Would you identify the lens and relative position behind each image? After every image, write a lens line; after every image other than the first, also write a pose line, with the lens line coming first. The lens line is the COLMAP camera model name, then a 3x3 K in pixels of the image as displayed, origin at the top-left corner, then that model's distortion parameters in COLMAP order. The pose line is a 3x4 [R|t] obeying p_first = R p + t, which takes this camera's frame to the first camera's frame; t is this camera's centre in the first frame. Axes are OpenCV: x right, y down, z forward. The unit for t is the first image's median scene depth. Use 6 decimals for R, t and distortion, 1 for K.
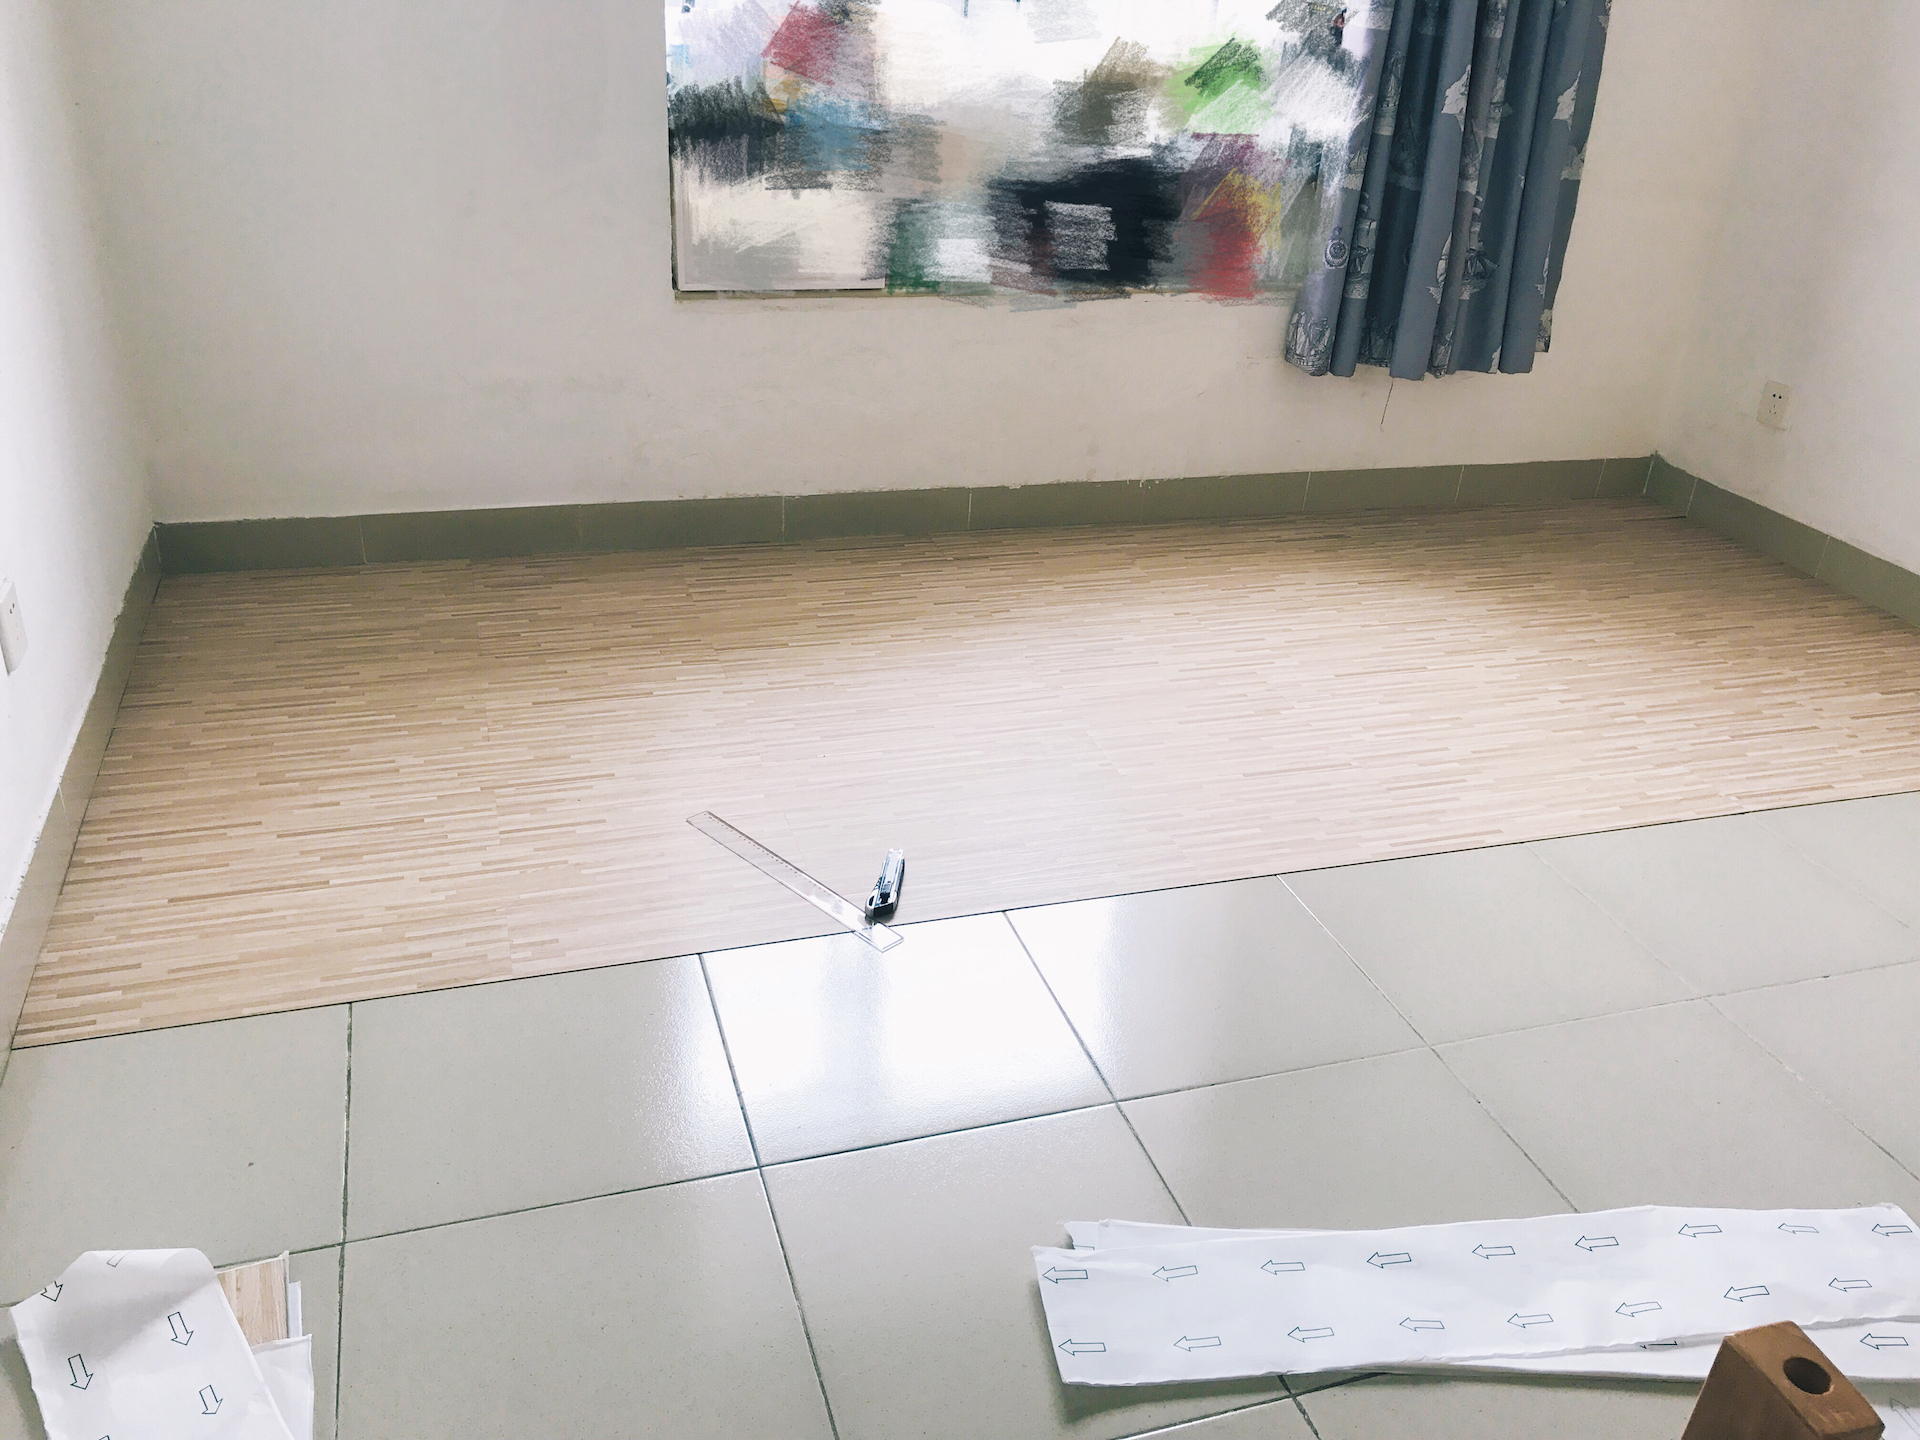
lens RADIAL K [[1548.0, 0, 960.0], [0, 1548.0, 720.0], [0, 0, 1]] dist [0.005860, 0.000116]
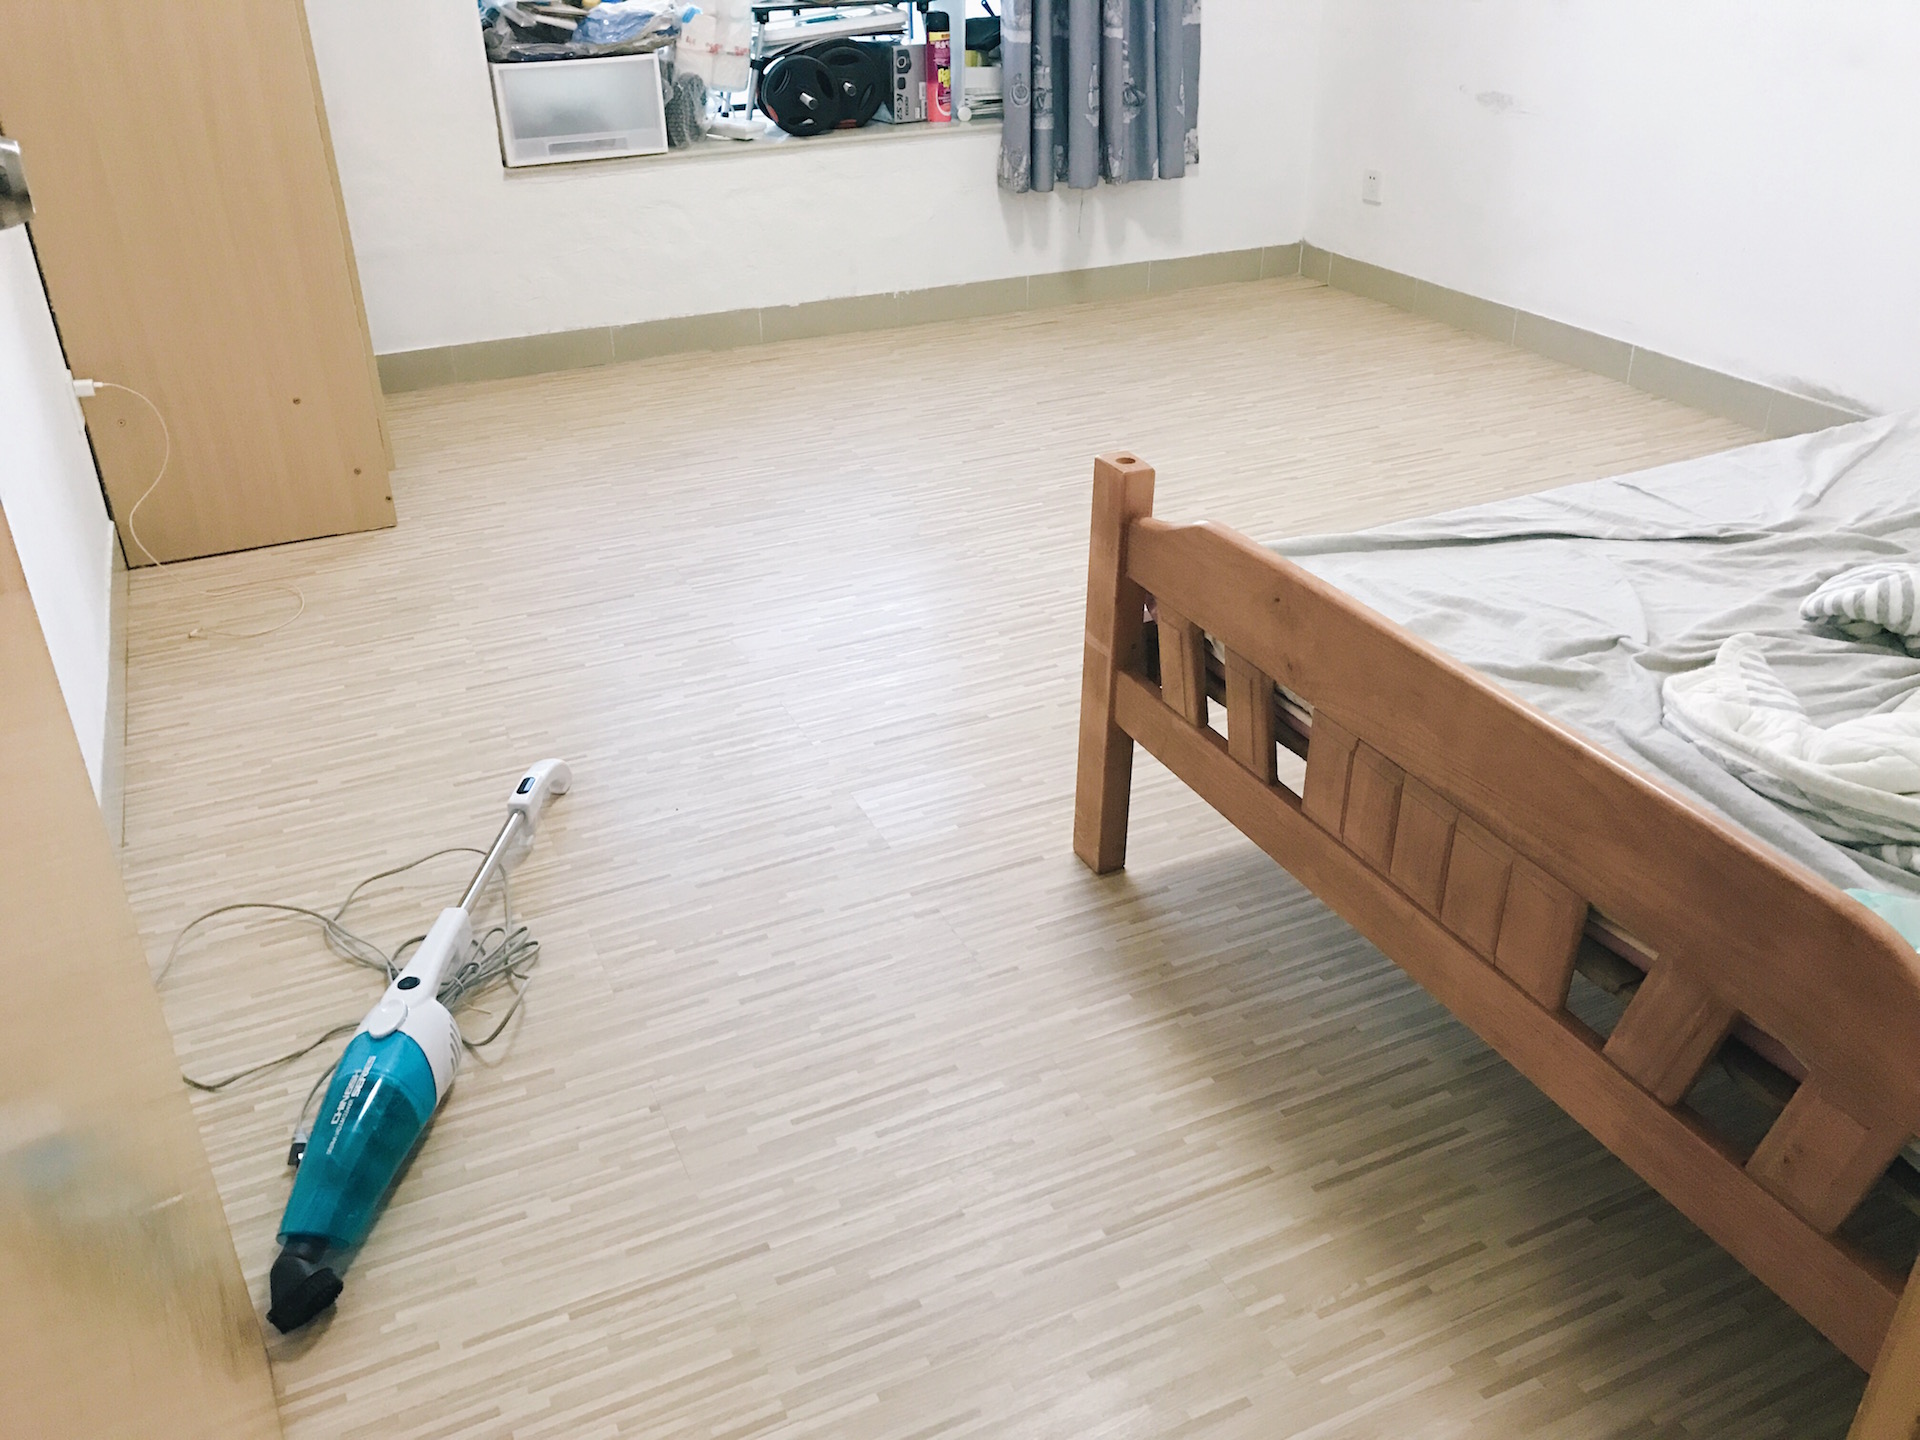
lens RADIAL K [[1574.0, 0, 945.7], [0, 1574.0, 723.1], [0, 0, 1]] dist [0.006407, -0.002341]
pose [[0.991463, -0.114173, 0.062977, 0.039010], [0.112254, 0.993124, 0.033217, 0.164703], [-0.066337, -0.025864, 0.997462, -0.311732]]
